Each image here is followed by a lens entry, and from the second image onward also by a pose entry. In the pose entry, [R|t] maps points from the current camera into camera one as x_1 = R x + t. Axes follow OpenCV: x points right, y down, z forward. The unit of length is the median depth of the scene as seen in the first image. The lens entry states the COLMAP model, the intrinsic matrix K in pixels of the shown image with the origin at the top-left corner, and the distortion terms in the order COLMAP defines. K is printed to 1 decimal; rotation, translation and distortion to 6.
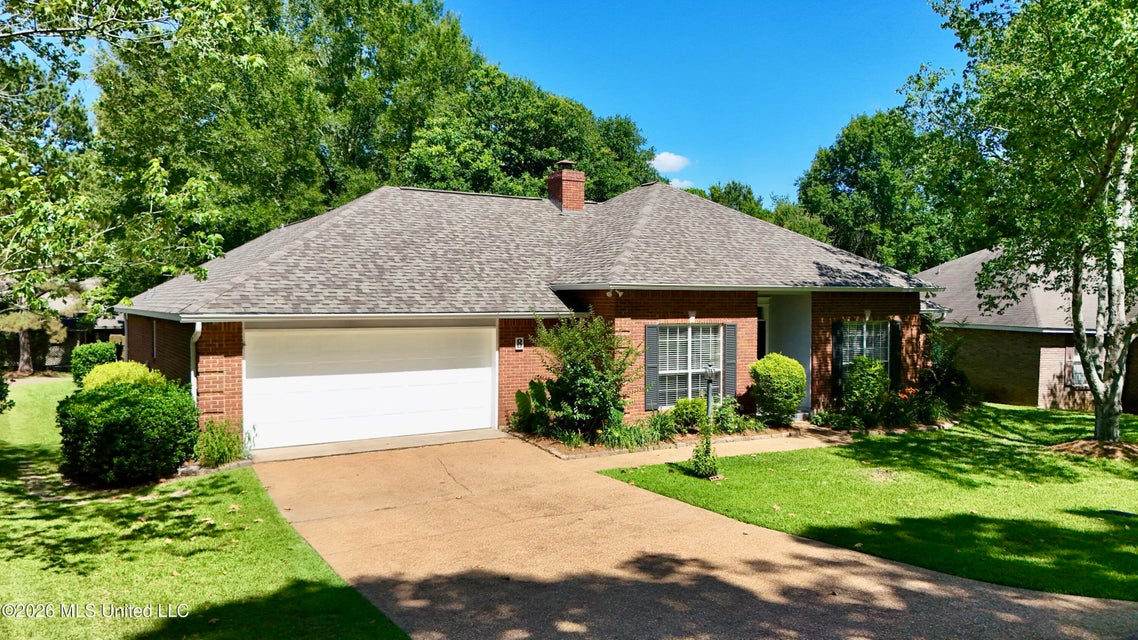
lens RADIAL K [[823.8, 0, 569.0], [0, 823.8, 320.0], [0, 0, 1]] dist [0.037736, -0.062017]
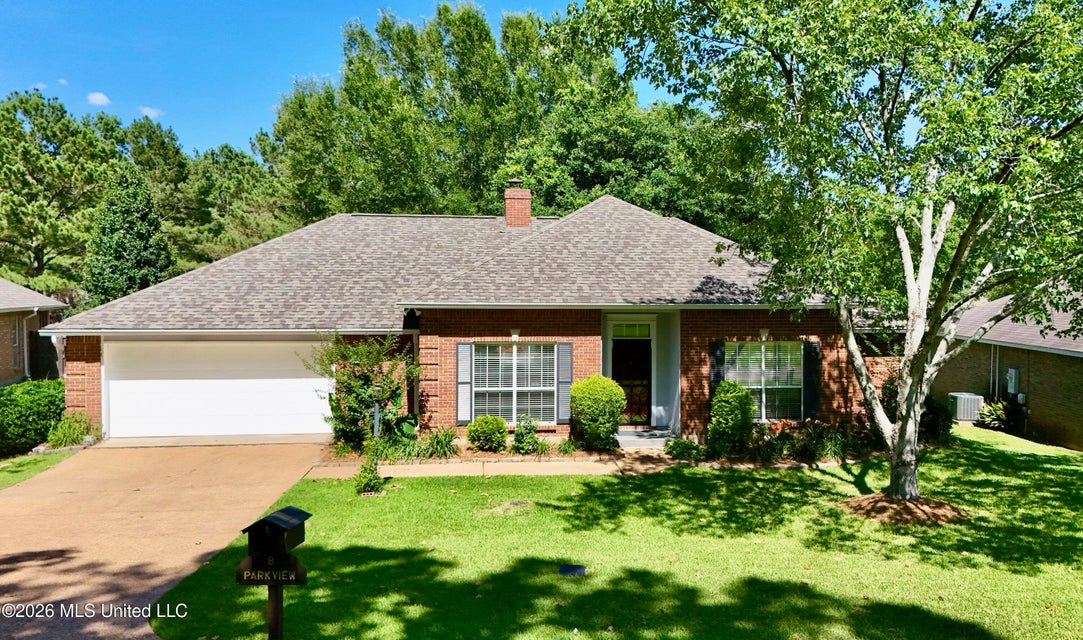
lens RADIAL K [[823.3, 0, 541.0], [0, 823.3, 257.8], [0, 0, 1]] dist [0.010655, -0.002045]
pose [[0.918850, -0.019088, -0.394146, 0.590079], [-0.010663, 0.997263, -0.073156, -0.025105], [0.394463, 0.071423, 0.916132, 0.079233]]
